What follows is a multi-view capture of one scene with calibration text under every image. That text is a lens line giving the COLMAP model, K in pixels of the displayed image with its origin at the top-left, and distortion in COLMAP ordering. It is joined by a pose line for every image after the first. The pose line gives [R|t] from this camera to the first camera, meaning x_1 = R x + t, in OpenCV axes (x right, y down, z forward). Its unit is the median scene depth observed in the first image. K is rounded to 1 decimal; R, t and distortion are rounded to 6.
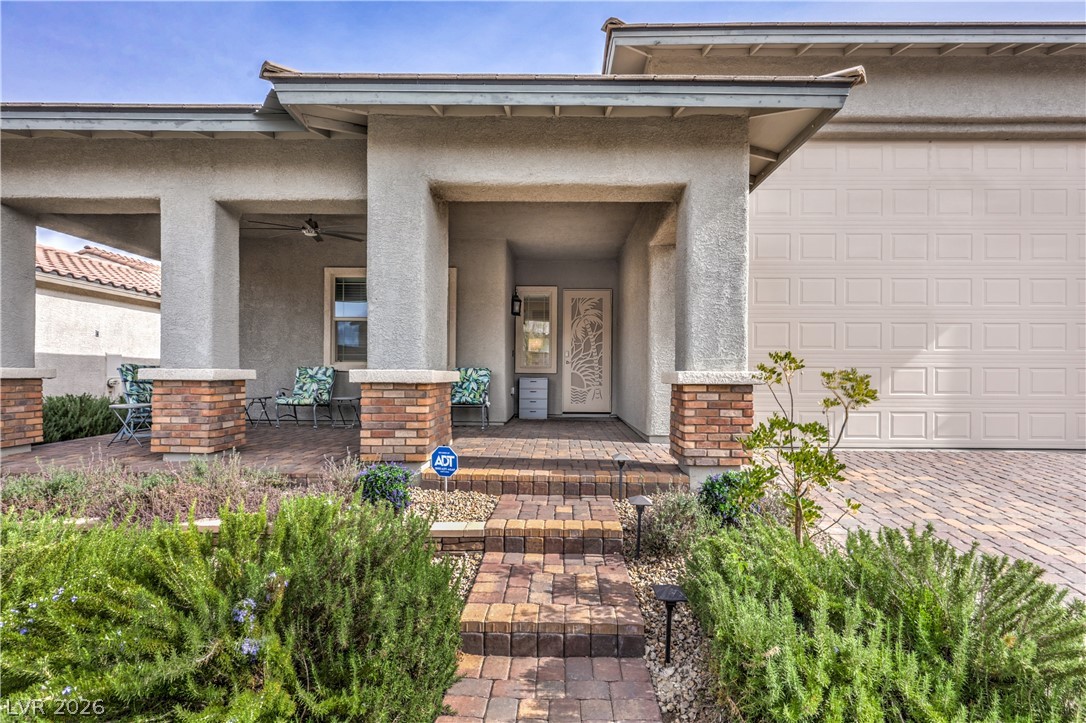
lens RADIAL K [[535.8, 0, 546.1], [0, 535.8, 376.0], [0, 0, 1]] dist [0.001857, 0.000890]
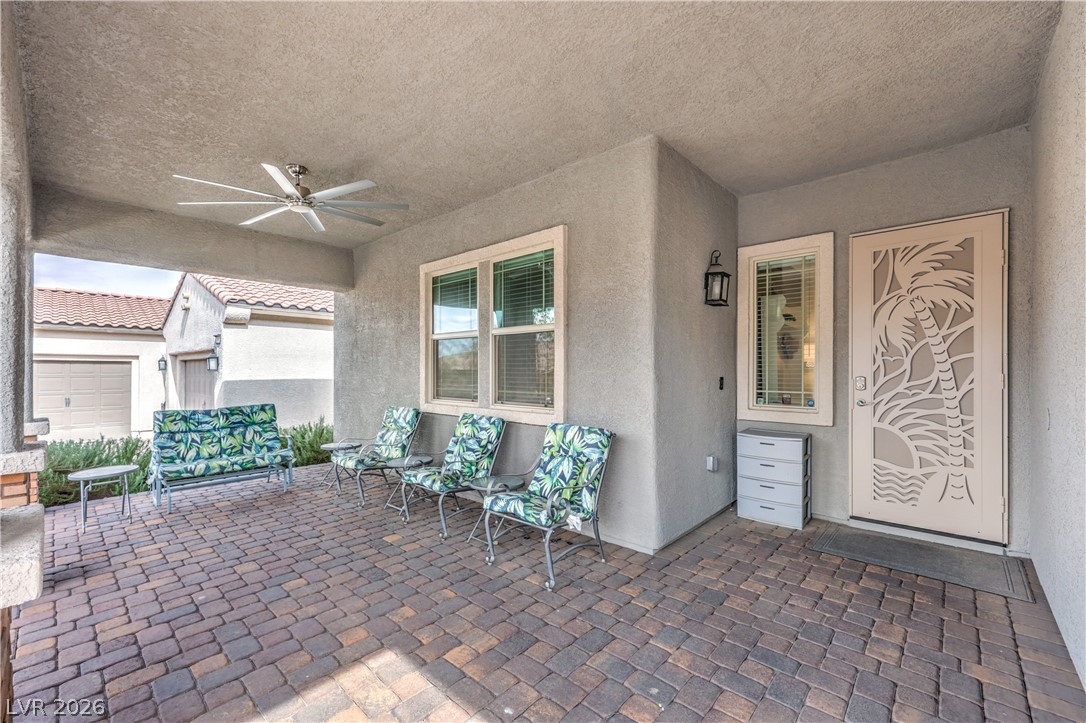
lens RADIAL K [[453.9, 0, 549.0], [0, 453.9, 370.2], [0, 0, 1]] dist [0.003823, 0.000244]
pose [[0.757651, -0.004478, -0.652644, 0.103118], [0.006841, 0.999976, 0.001081, -0.062898], [0.652624, -0.005284, 0.757664, 0.655556]]
